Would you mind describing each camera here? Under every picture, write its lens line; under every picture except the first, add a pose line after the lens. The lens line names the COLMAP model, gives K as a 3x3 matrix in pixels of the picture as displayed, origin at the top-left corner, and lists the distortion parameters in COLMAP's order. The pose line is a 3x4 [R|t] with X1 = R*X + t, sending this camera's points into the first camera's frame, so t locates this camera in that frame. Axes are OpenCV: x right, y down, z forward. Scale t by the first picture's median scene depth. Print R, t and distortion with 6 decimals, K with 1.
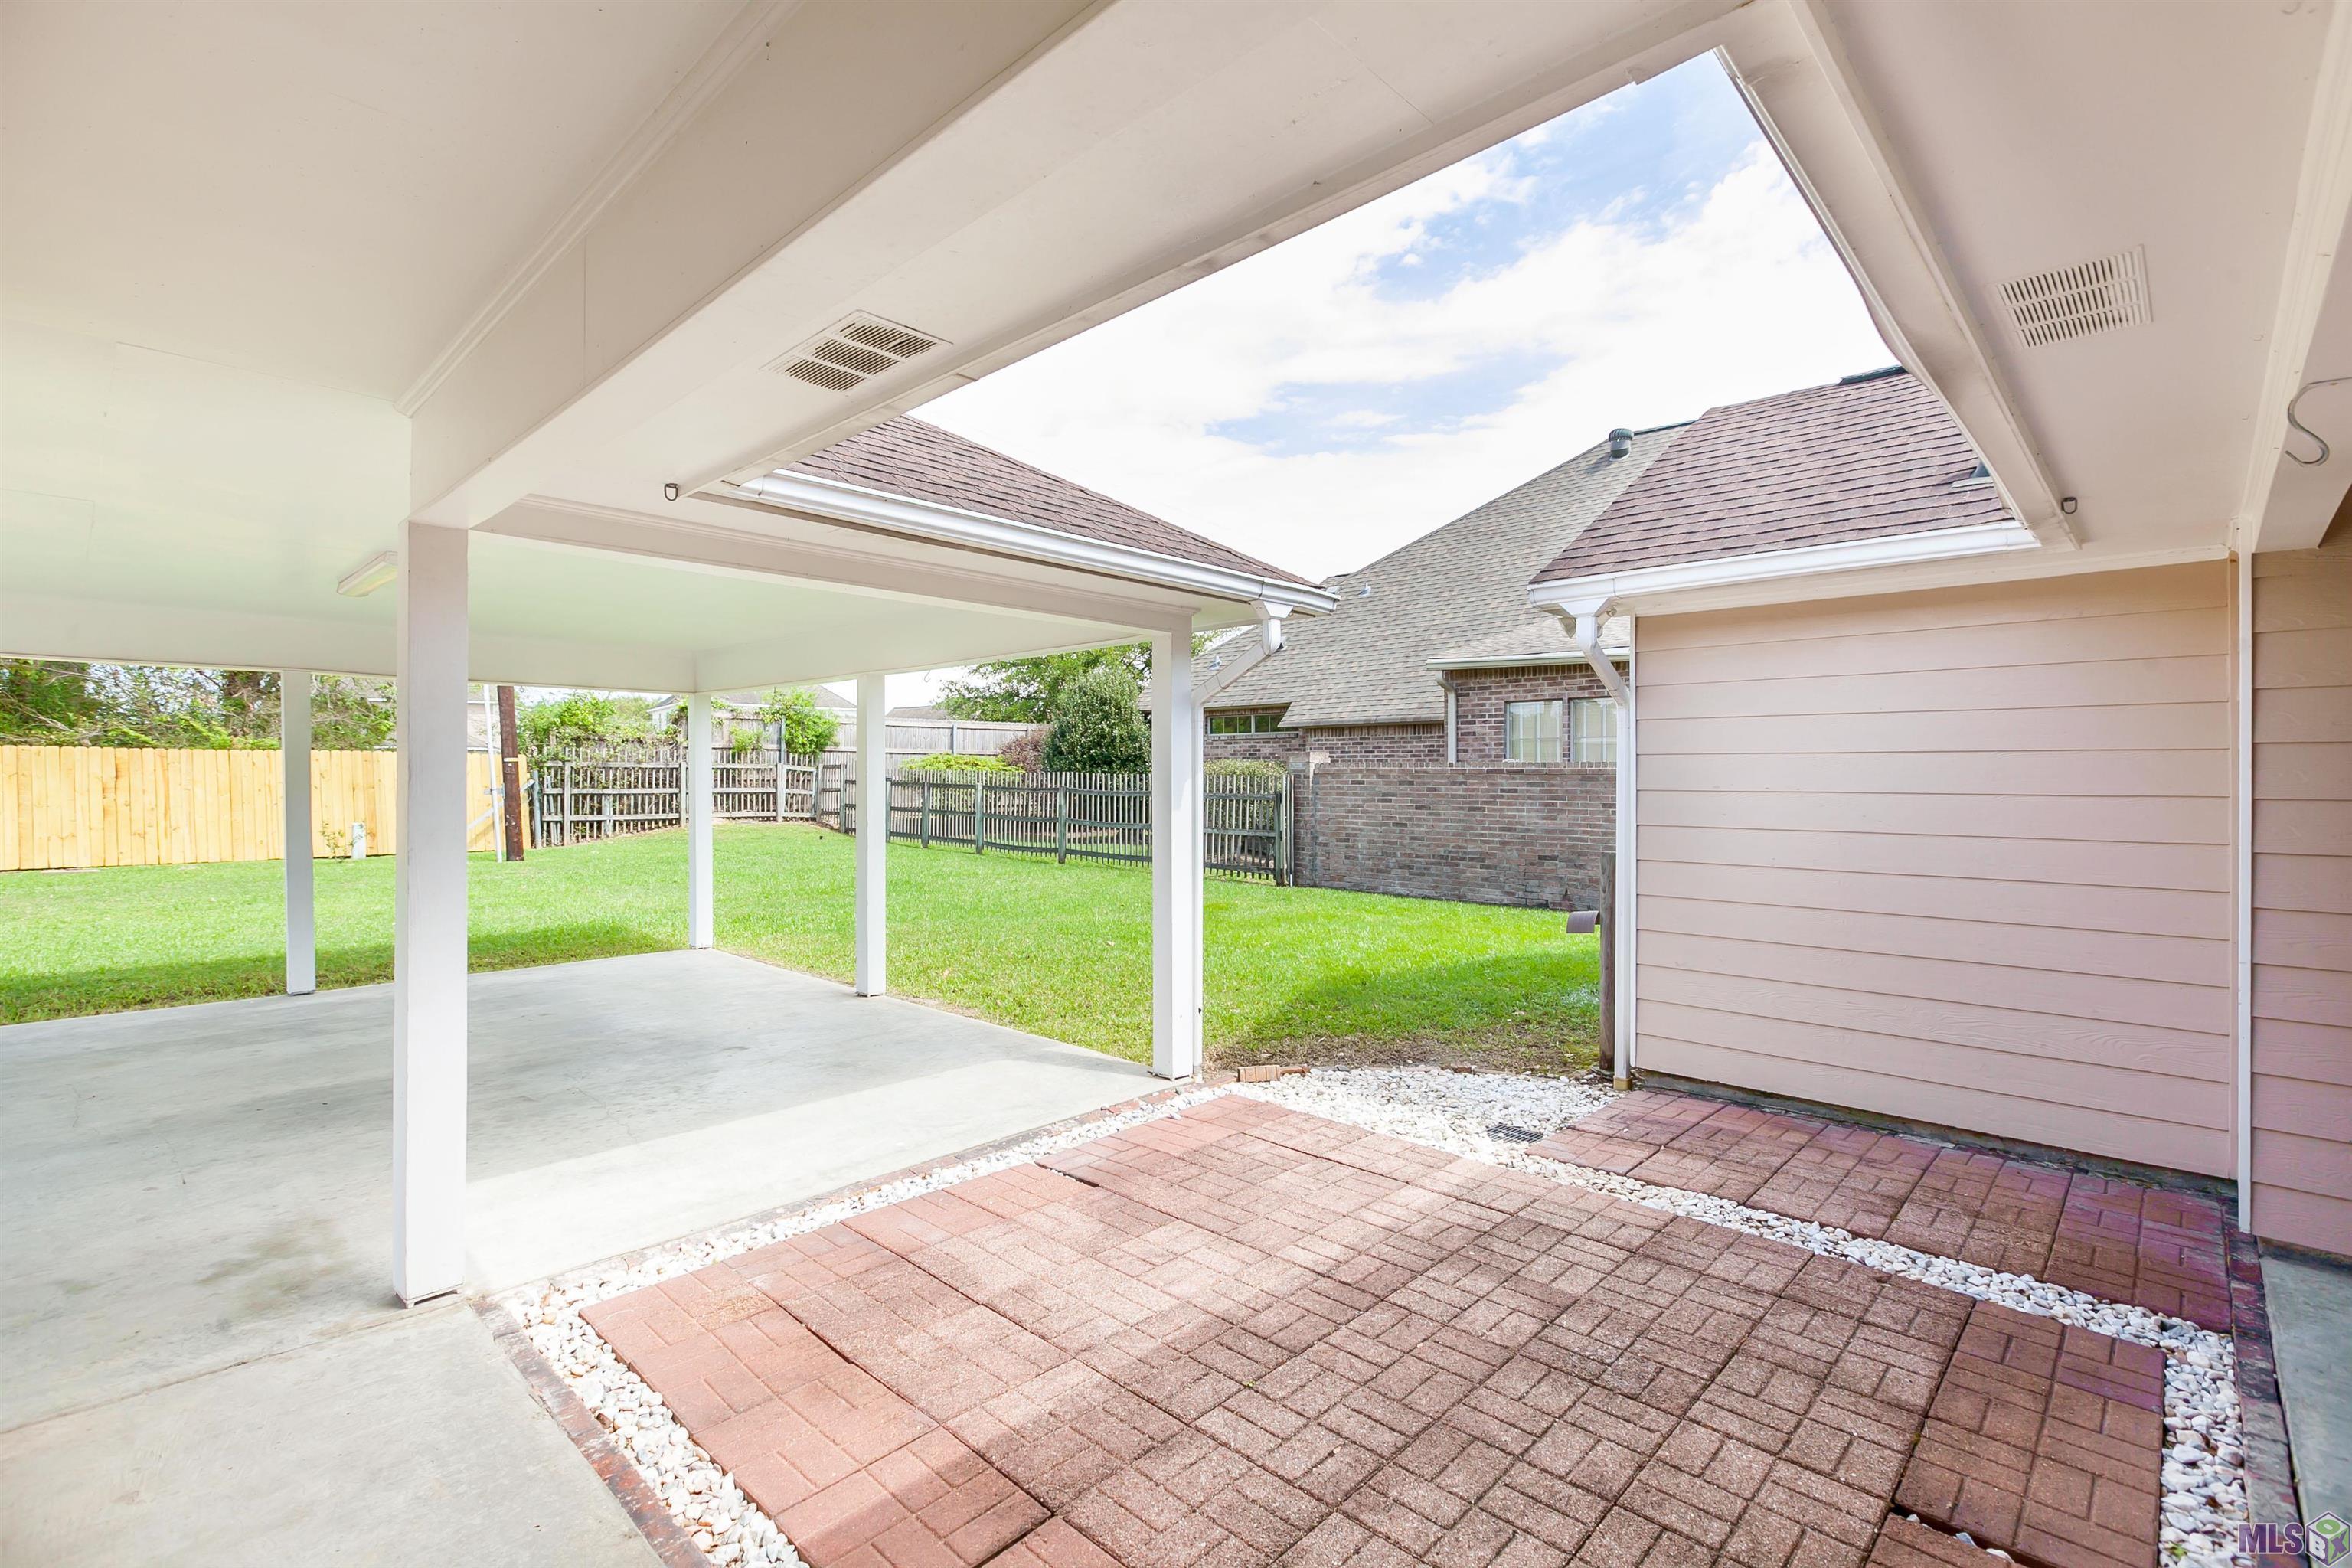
lens RADIAL K [[1060.9, 0, 1176.2], [0, 1060.9, 779.3], [0, 0, 1]] dist [0.005645, -0.000558]
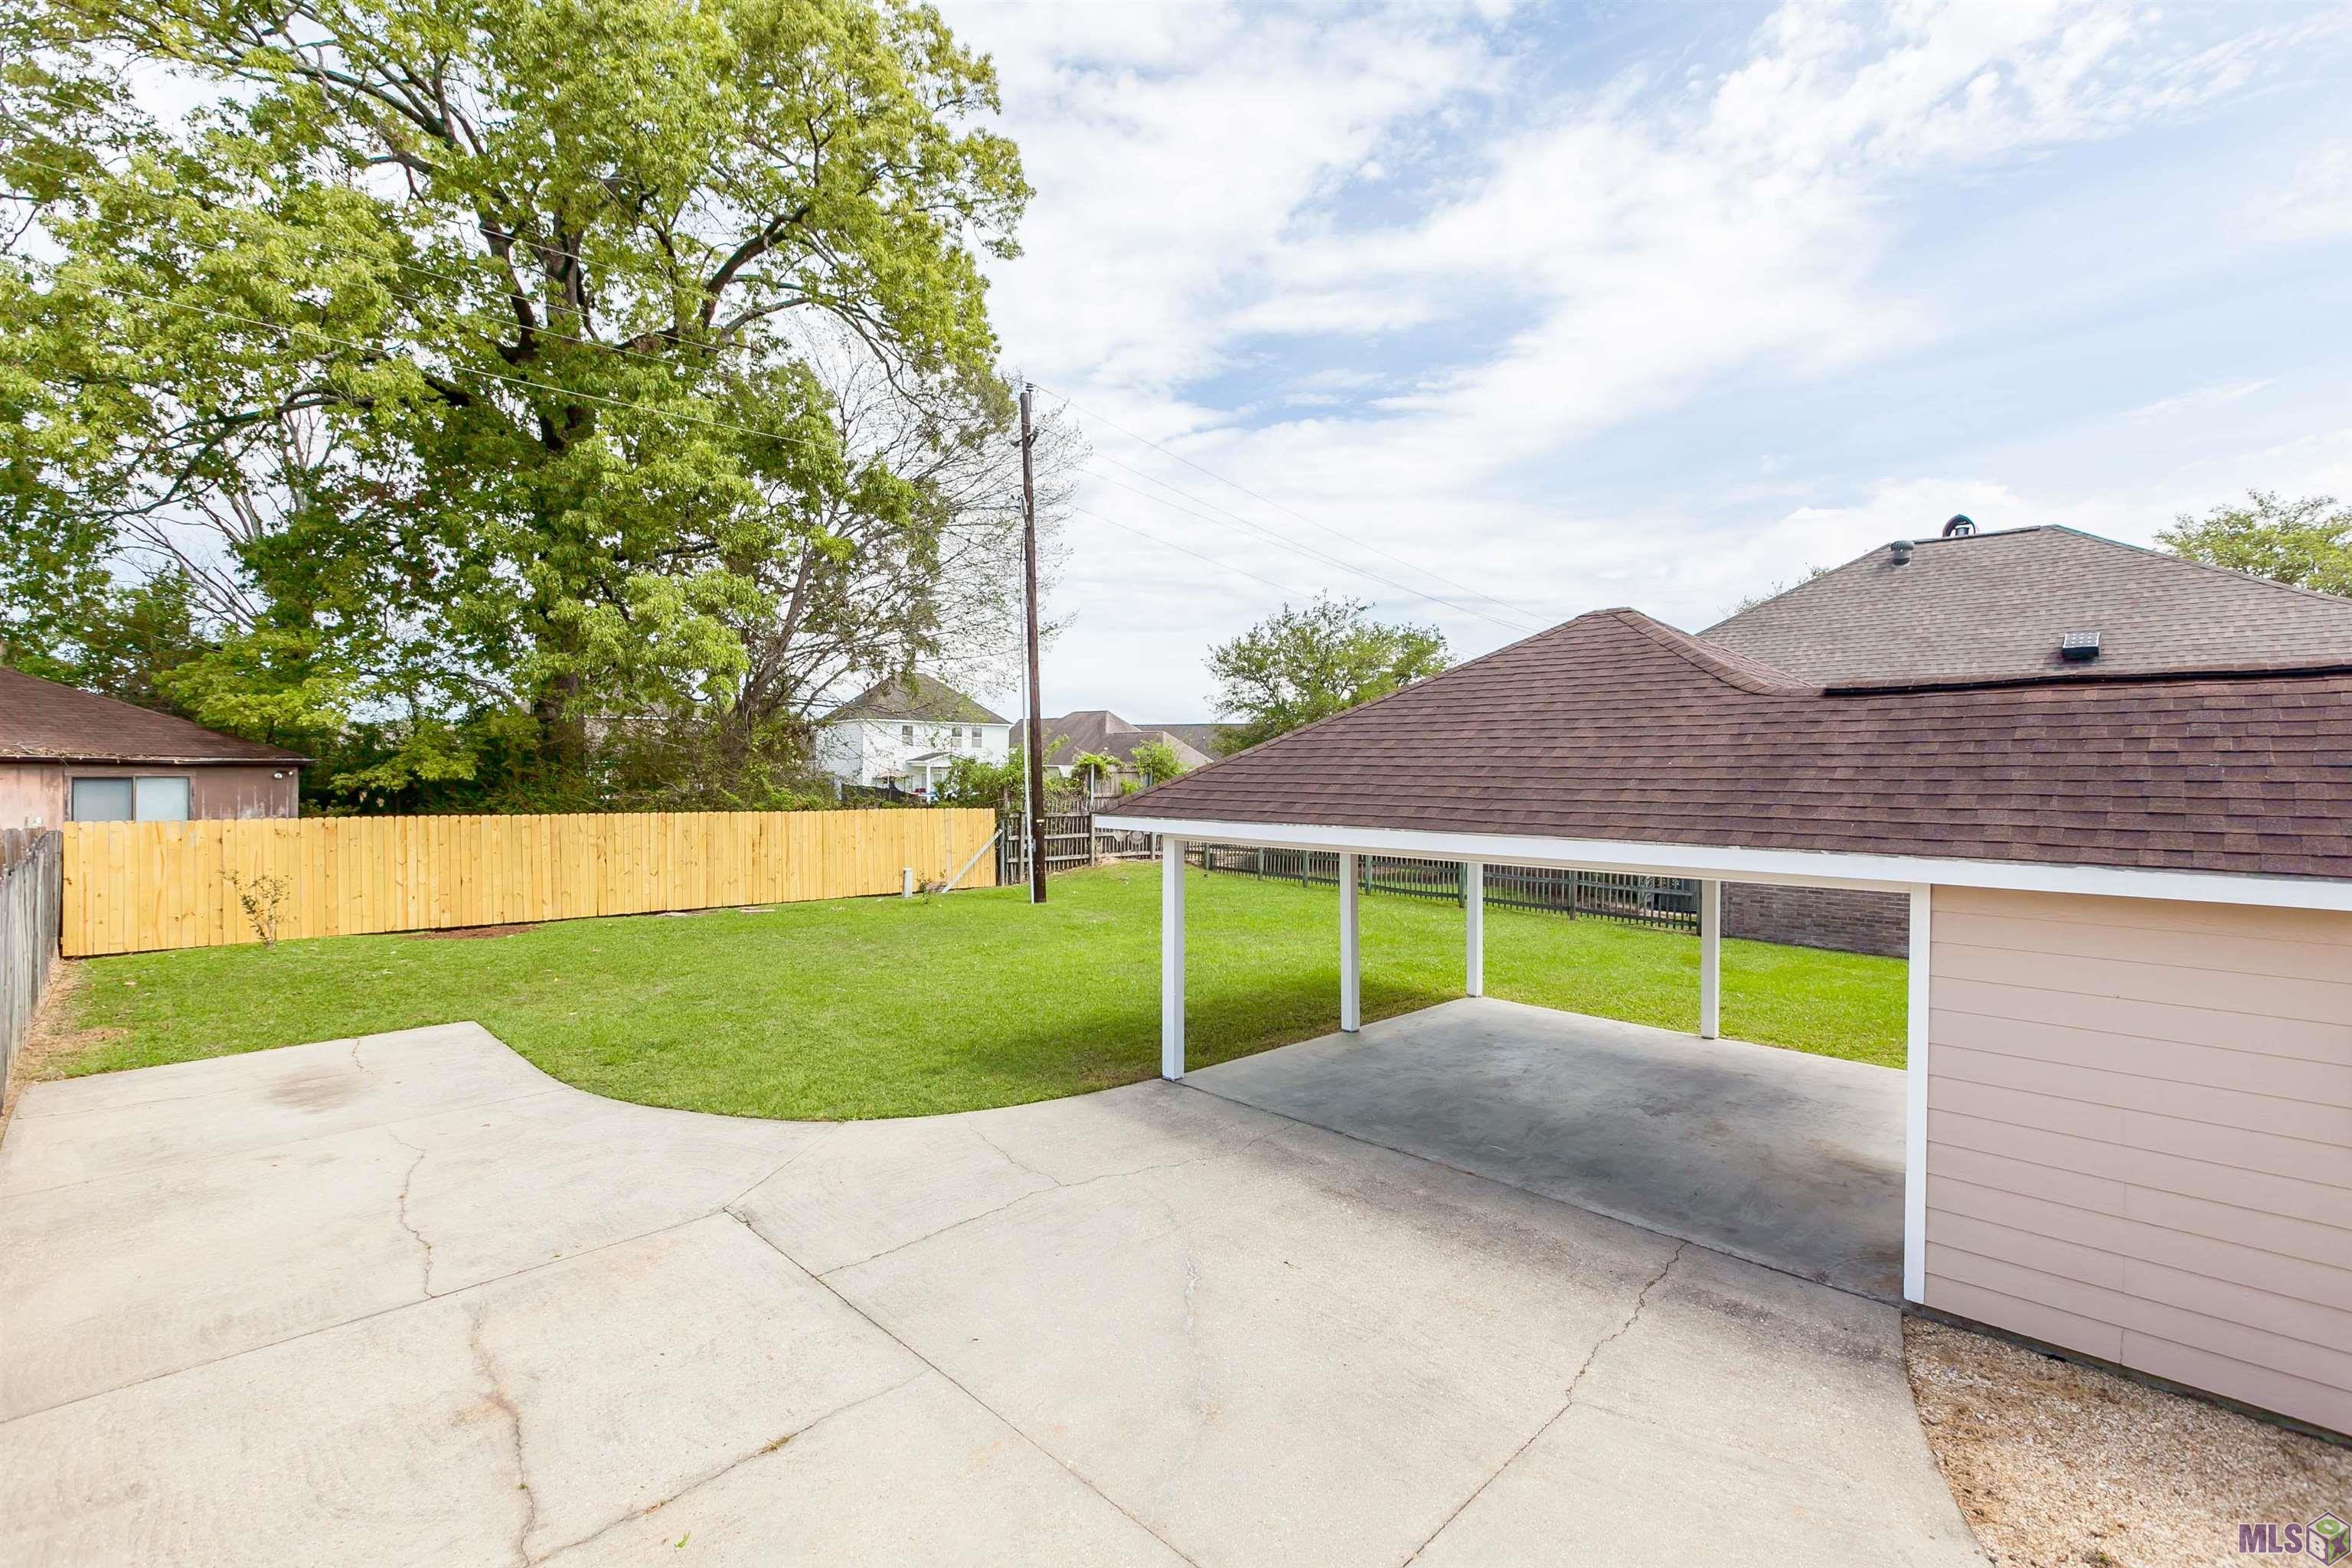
lens RADIAL K [[1060.9, 0, 1177.0], [0, 1060.9, 785.1], [0, 0, 1]] dist [0.005645, -0.000558]
pose [[0.999705, 0.002883, -0.024115, -1.893414], [-0.002769, 0.999985, 0.004739, -0.322826], [0.024128, -0.004671, 0.999698, -1.071607]]
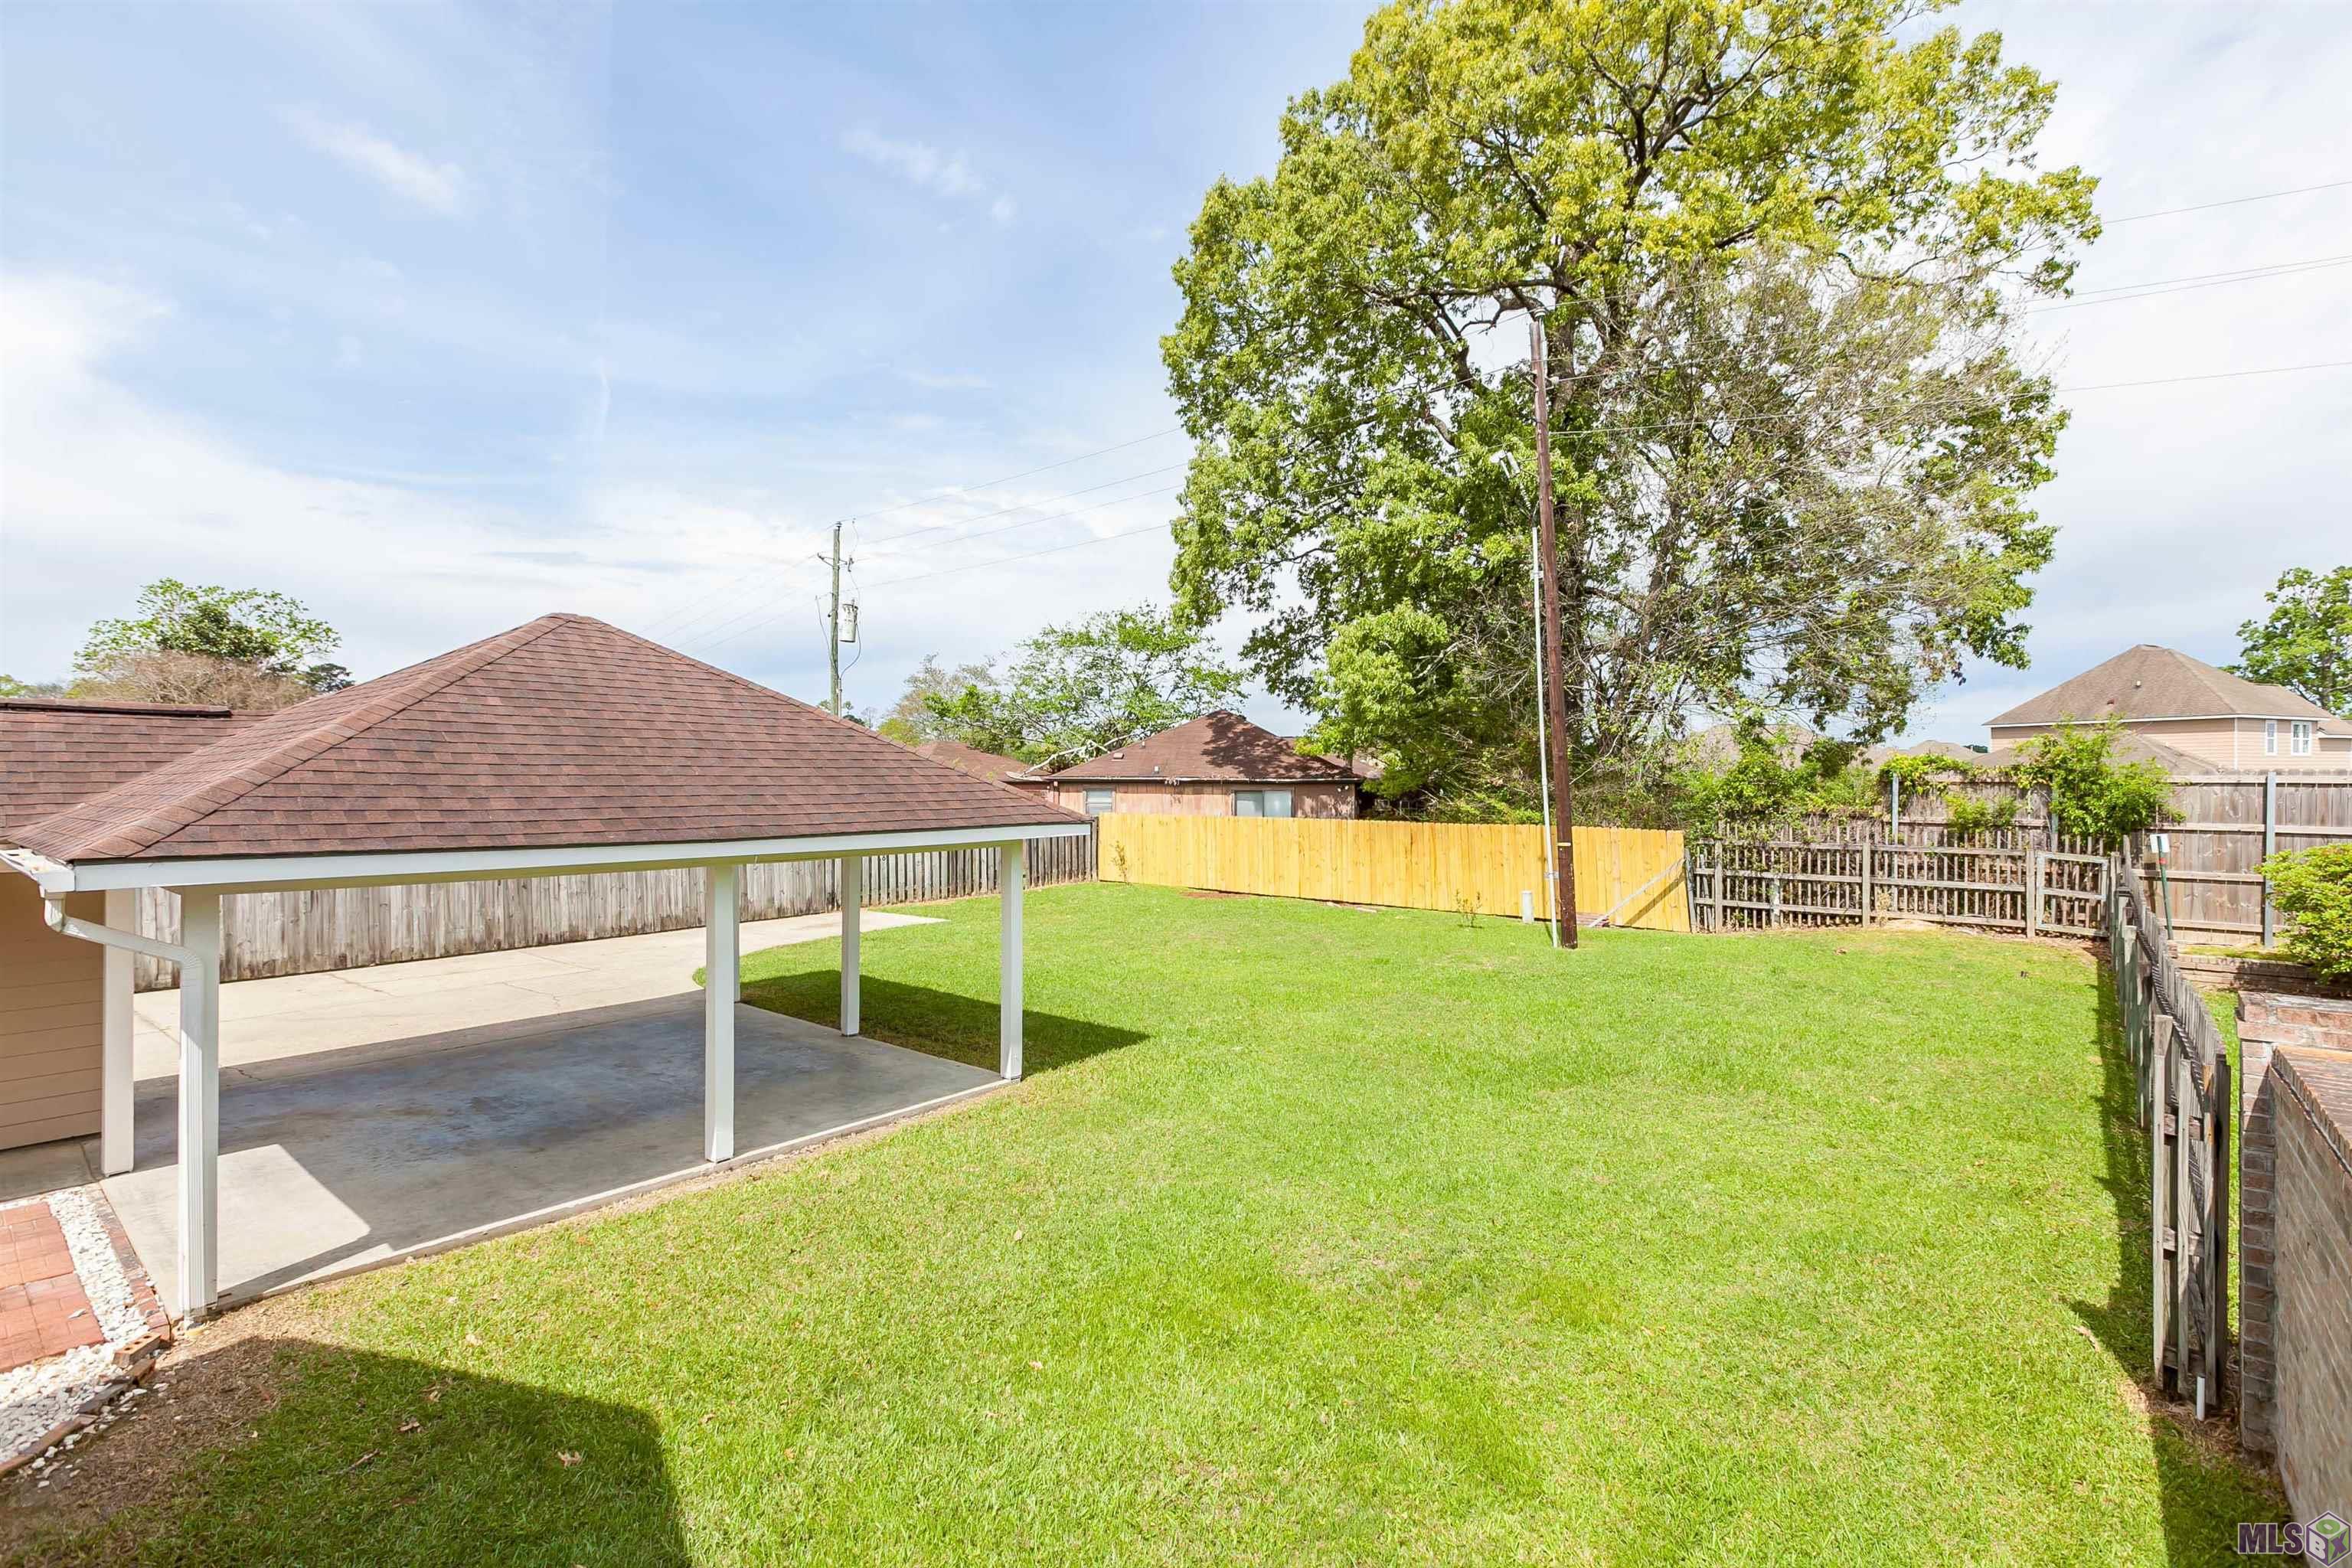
lens RADIAL K [[1060.9, 0, 1184.9], [0, 1060.9, 780.3], [0, 0, 1]] dist [0.005645, -0.000558]
pose [[0.084132, -0.007131, -0.996429, 1.514486], [-0.004393, 0.999962, -0.007527, -0.310849], [0.996445, 0.005011, 0.084097, 2.531933]]
